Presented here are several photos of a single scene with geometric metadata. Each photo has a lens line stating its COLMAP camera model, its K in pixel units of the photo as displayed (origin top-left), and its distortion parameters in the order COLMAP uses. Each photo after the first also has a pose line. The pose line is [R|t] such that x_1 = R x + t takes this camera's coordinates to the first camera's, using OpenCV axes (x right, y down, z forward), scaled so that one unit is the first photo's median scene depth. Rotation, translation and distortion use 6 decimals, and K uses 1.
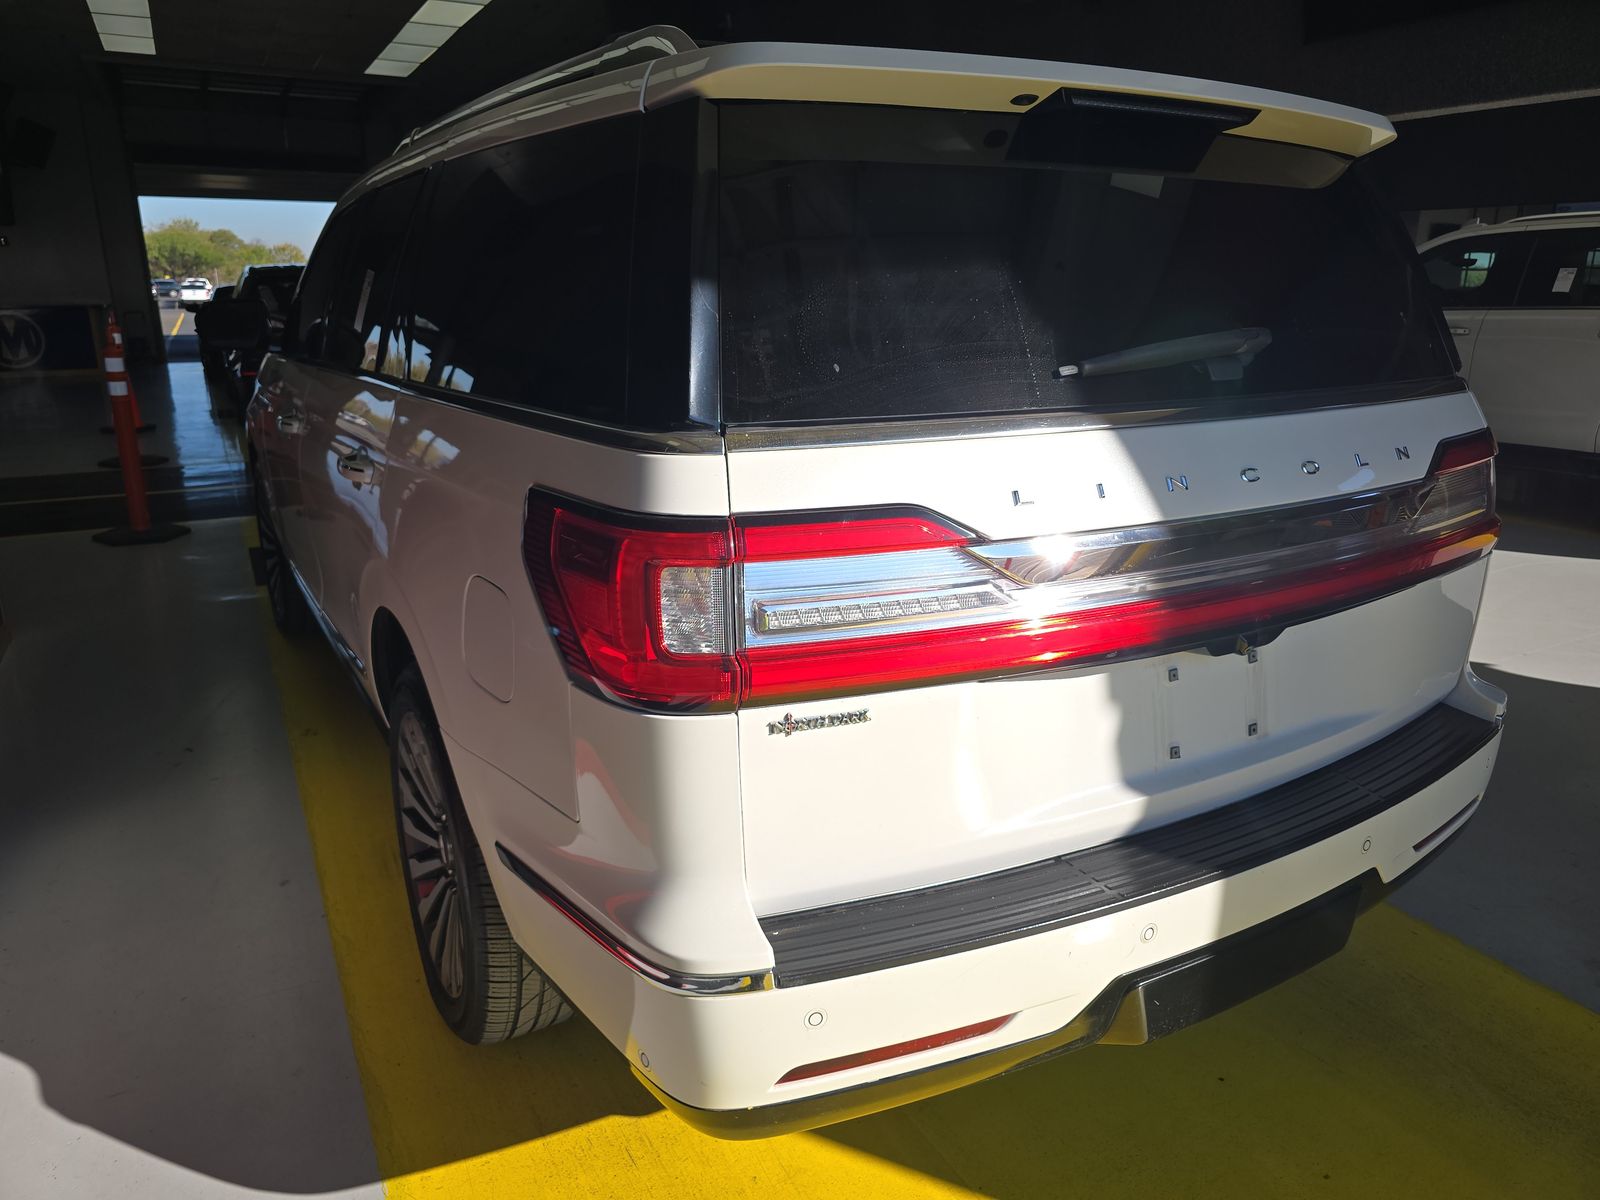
lens RADIAL K [[1106.7, 0, 800.0], [0, 1106.7, 600.0], [0, 0, 1]] dist [0.051379, -0.078436]
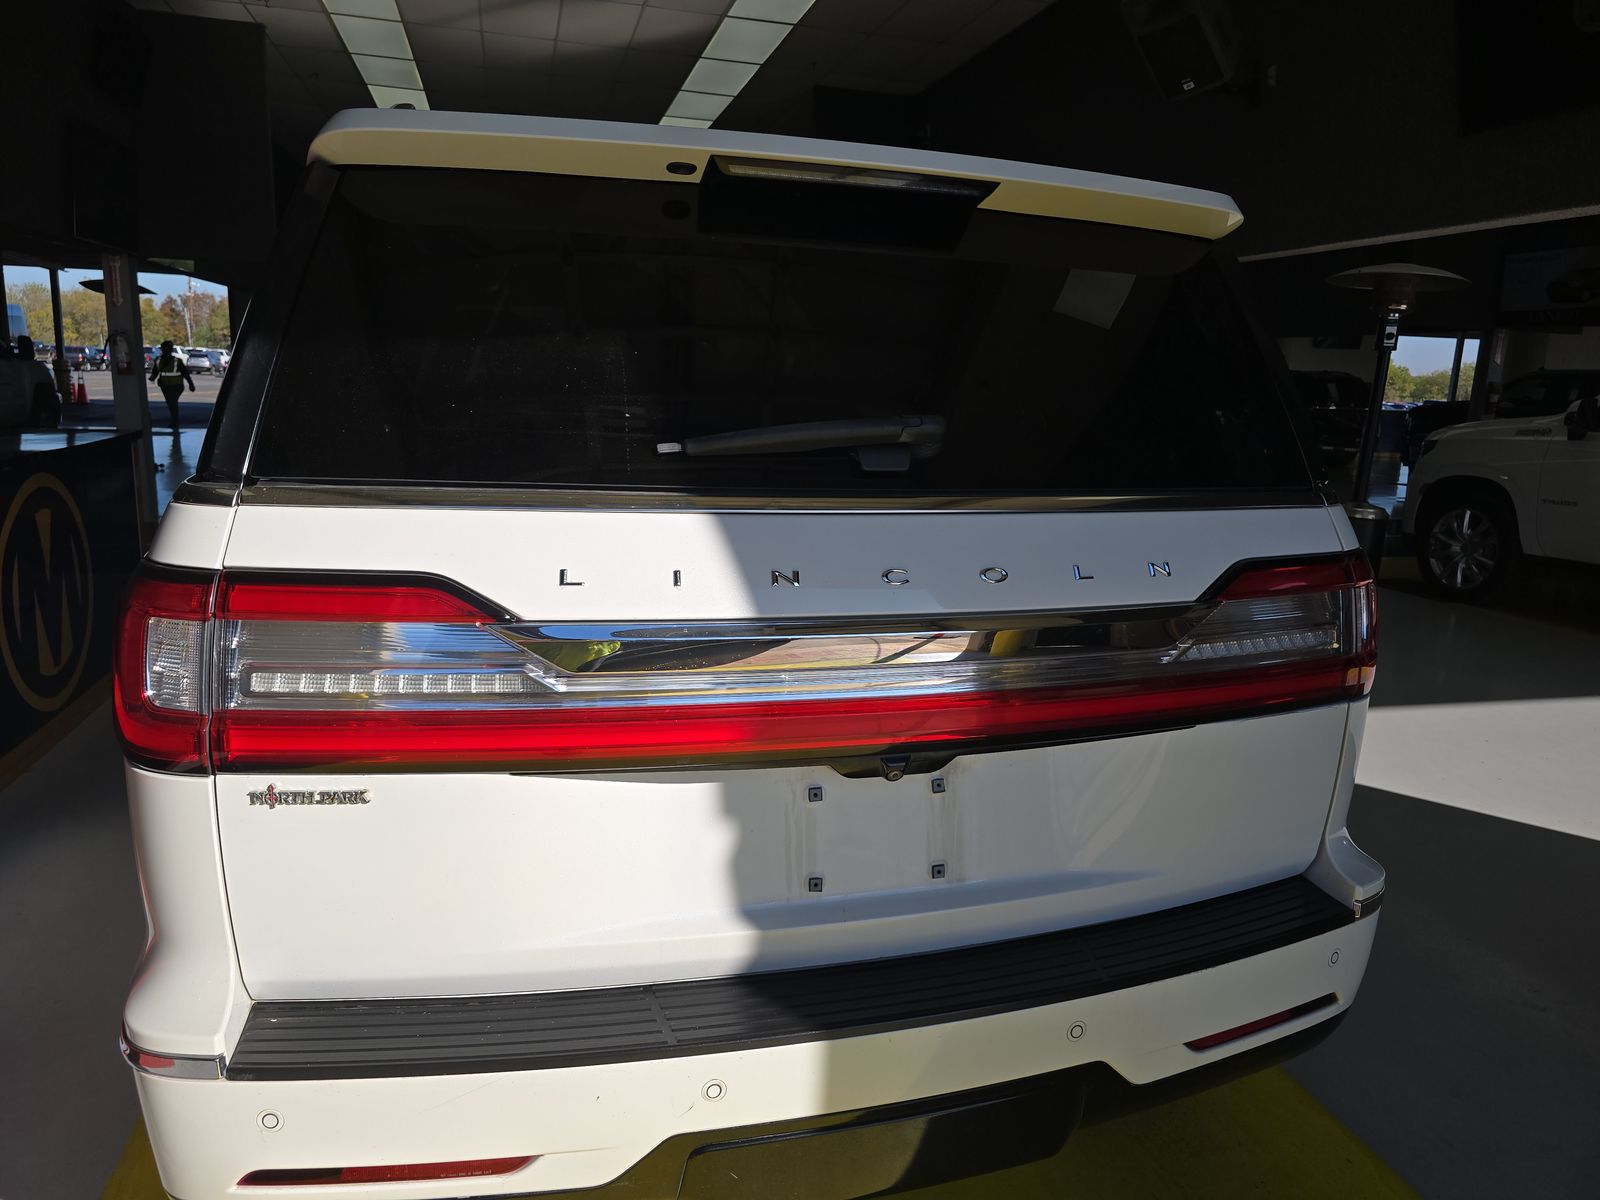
lens RADIAL K [[1082.5, 0, 800.2], [0, 1082.5, 591.1], [0, 0, 1]] dist [0.081834, -0.123475]
pose [[0.973344, 0.078430, -0.215522, 0.550707], [-0.096977, 0.992315, -0.076857, -0.028983], [0.207838, 0.095709, 0.973470, 0.152898]]
